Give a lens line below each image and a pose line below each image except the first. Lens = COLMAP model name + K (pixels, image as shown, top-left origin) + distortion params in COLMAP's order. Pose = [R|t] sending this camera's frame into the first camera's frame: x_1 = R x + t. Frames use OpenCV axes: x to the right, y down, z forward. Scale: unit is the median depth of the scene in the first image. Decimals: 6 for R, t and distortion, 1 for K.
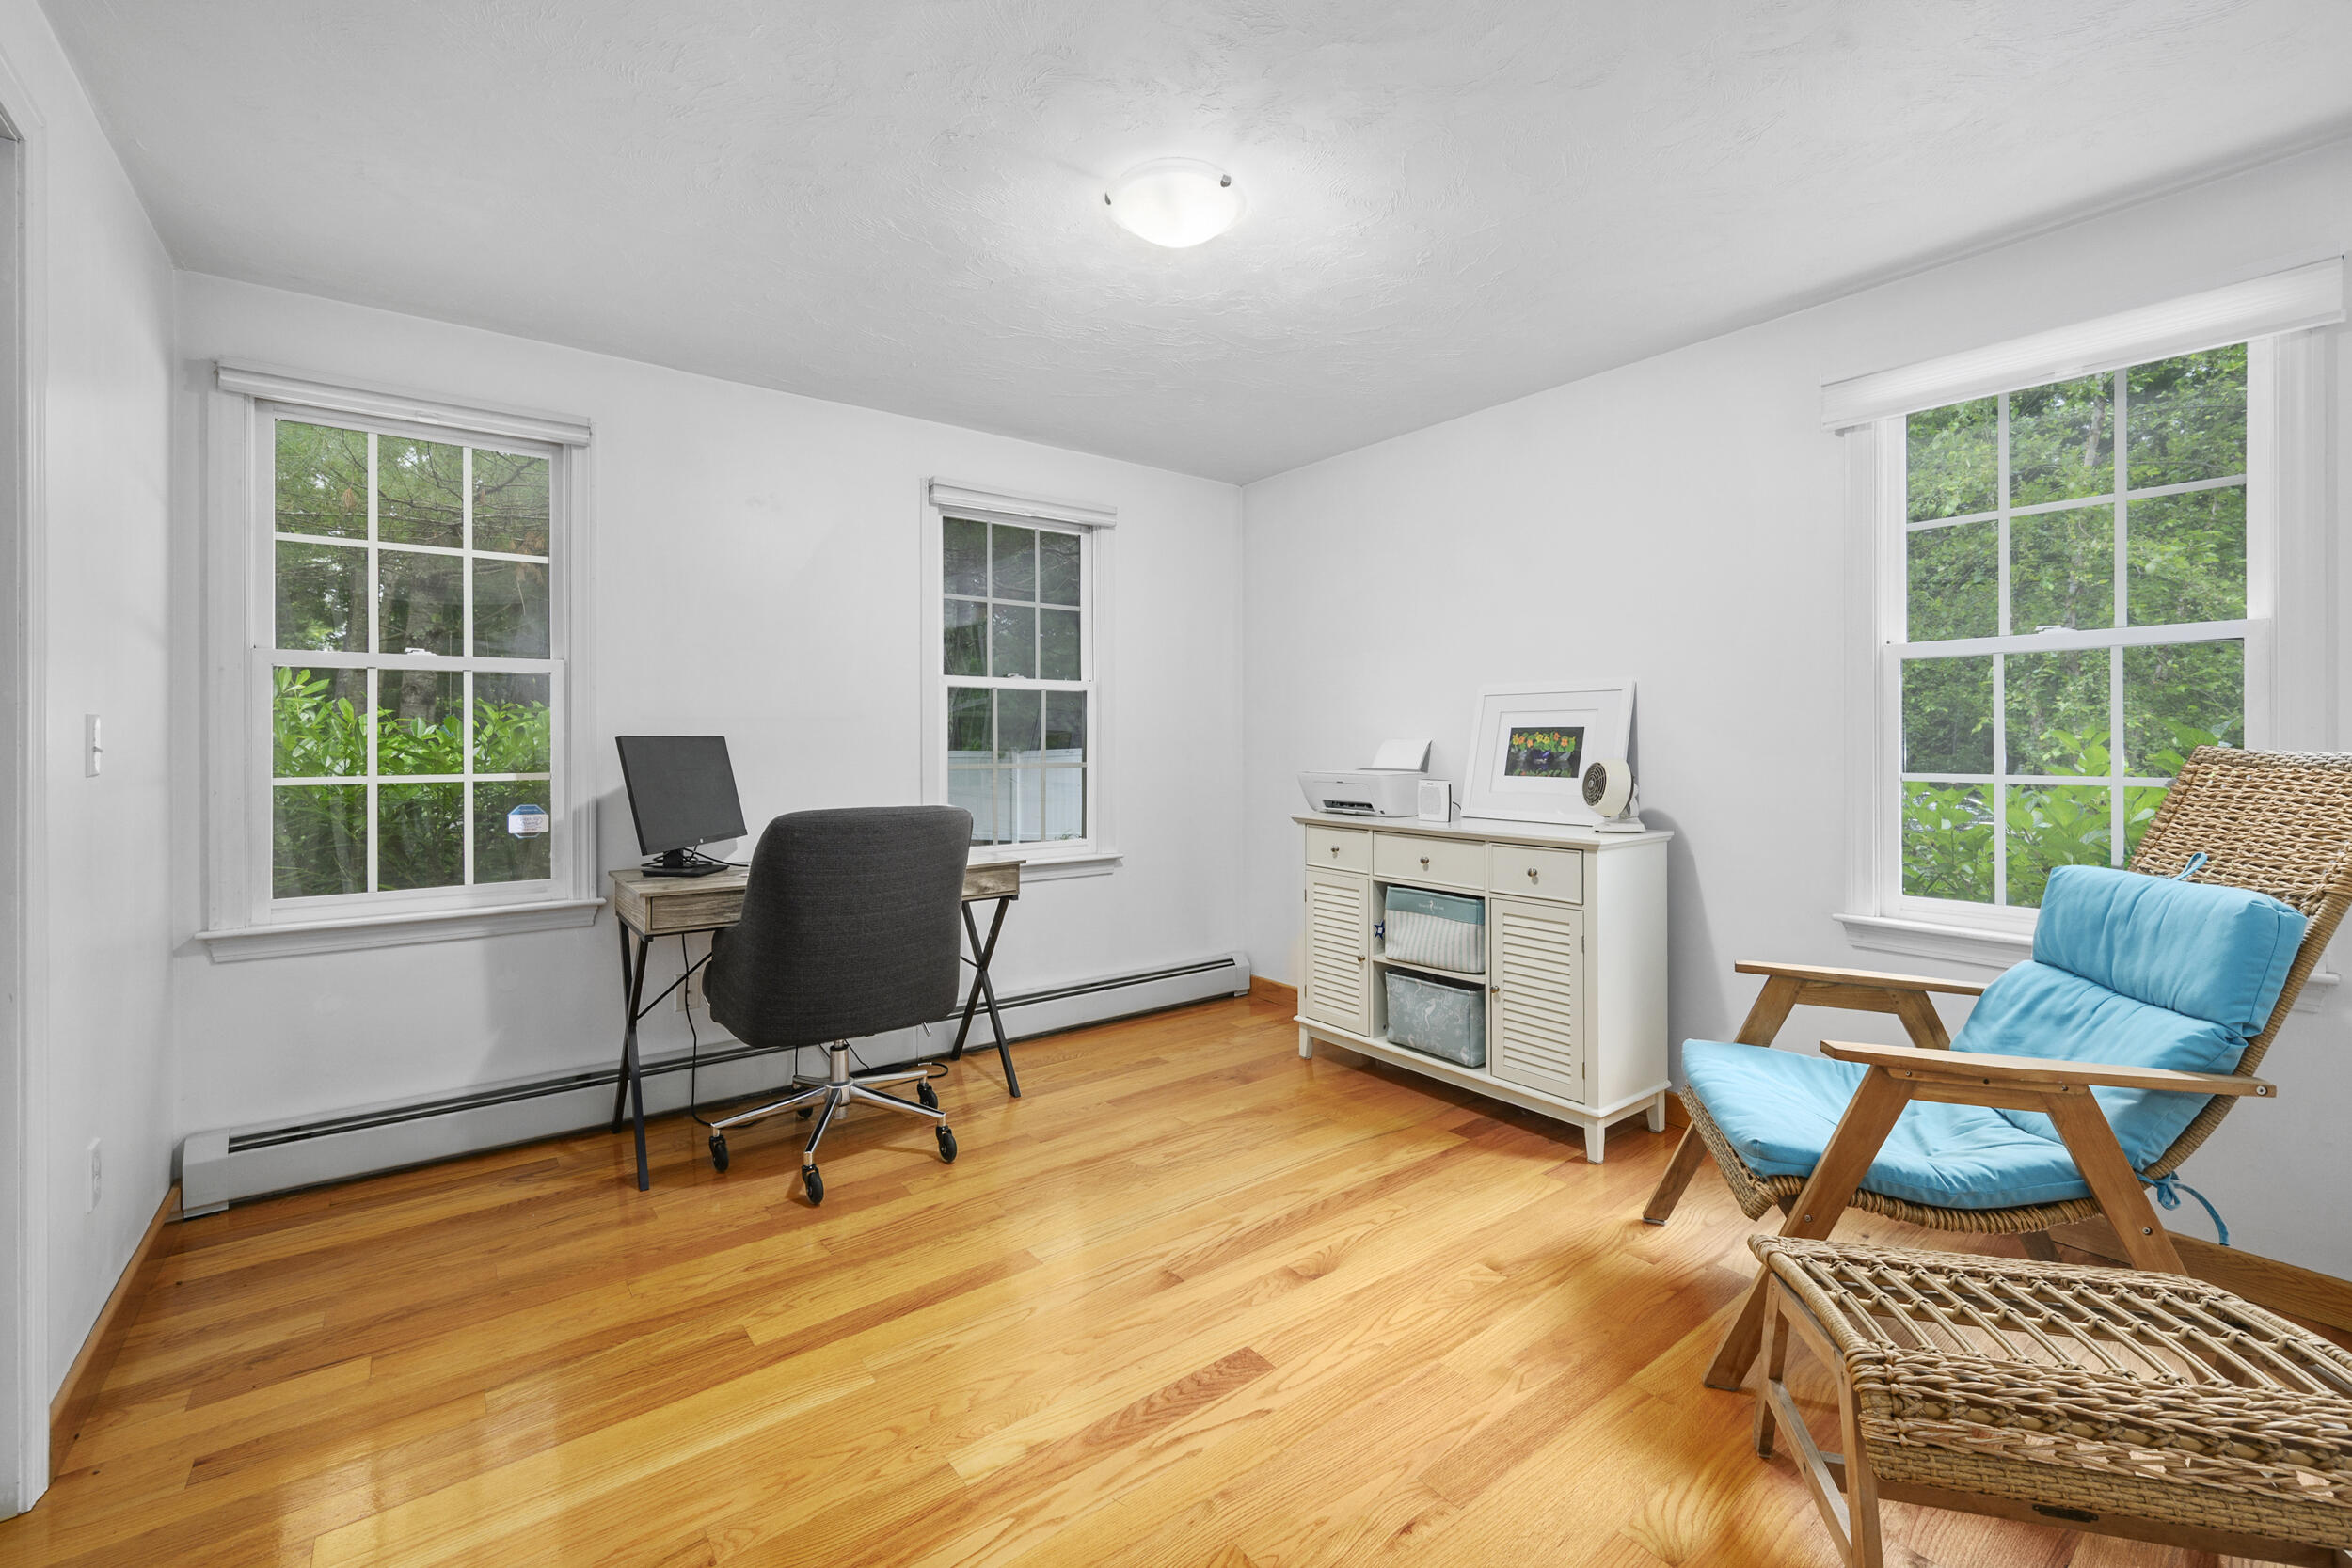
lens RADIAL K [[968.1, 0, 1188.0], [0, 968.1, 753.2], [0, 0, 1]] dist [-0.000933, -0.000324]
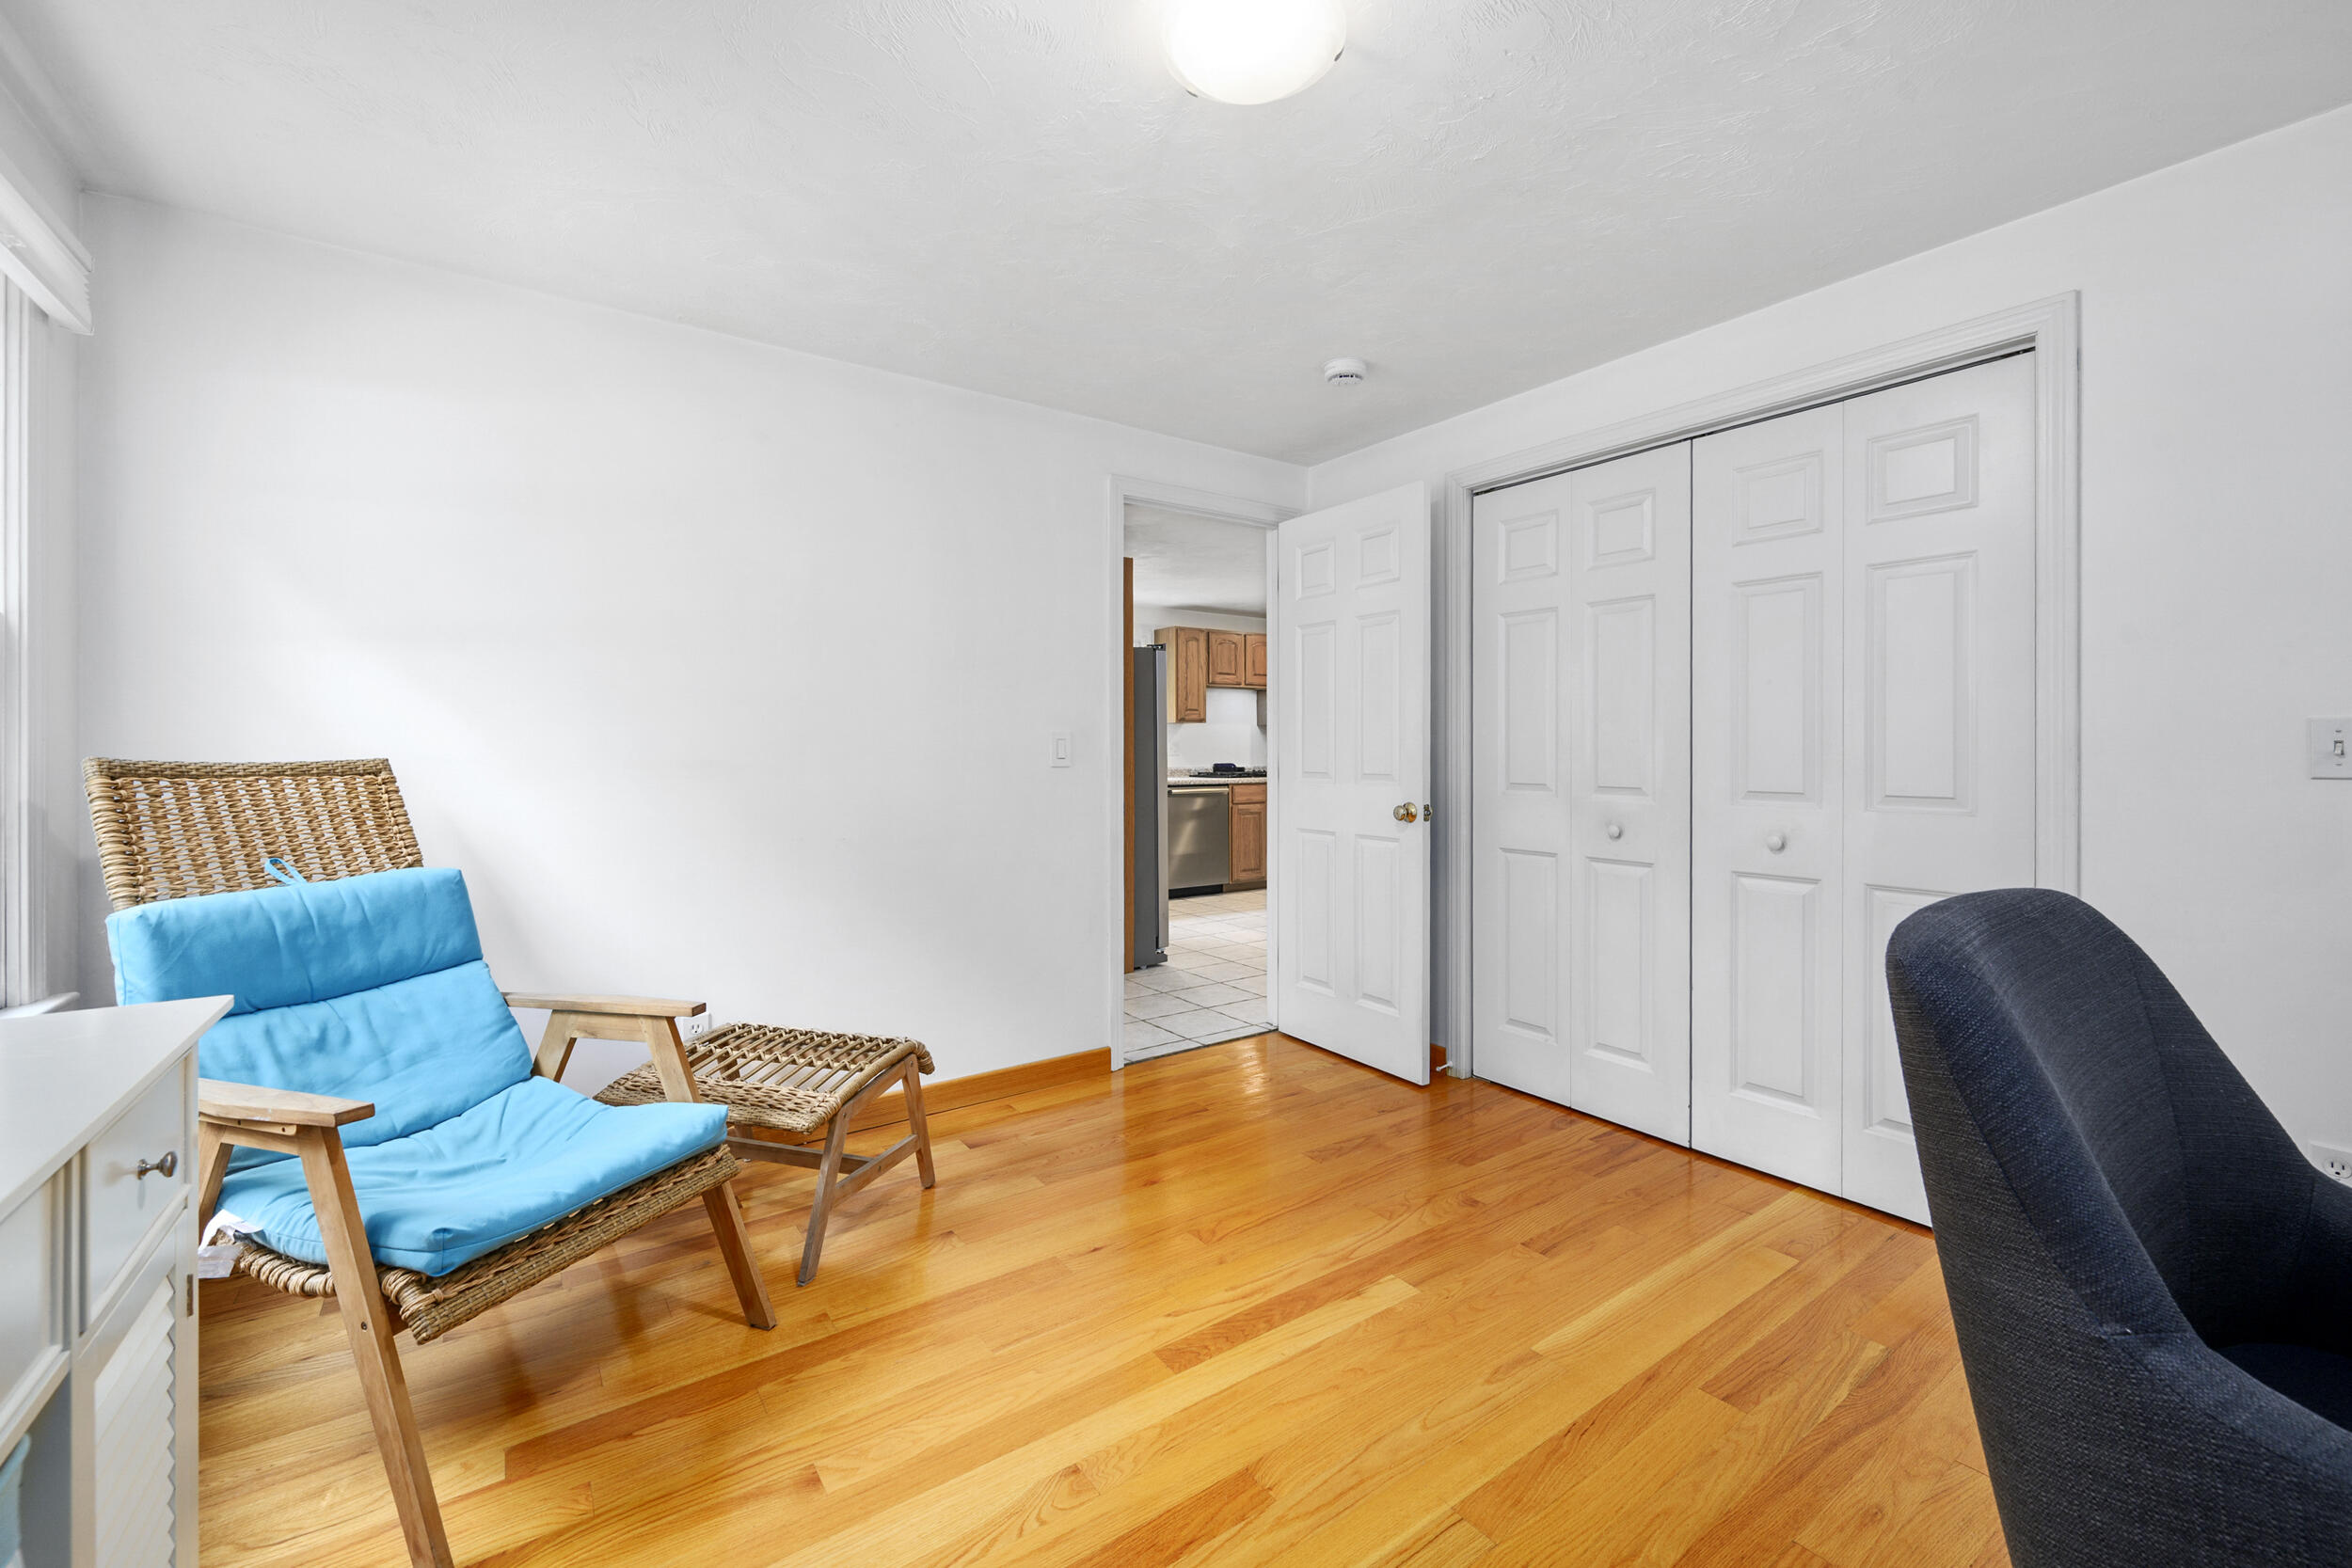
lens RADIAL K [[968.1, 0, 1188.0], [0, 968.1, 753.2], [0, 0, 1]] dist [-0.000933, -0.000324]
pose [[-0.999000, 0.004976, 0.044426, 0.003645], [0.005361, 0.999949, 0.008533, -0.018177], [-0.044381, 0.008763, -0.998976, 2.145705]]
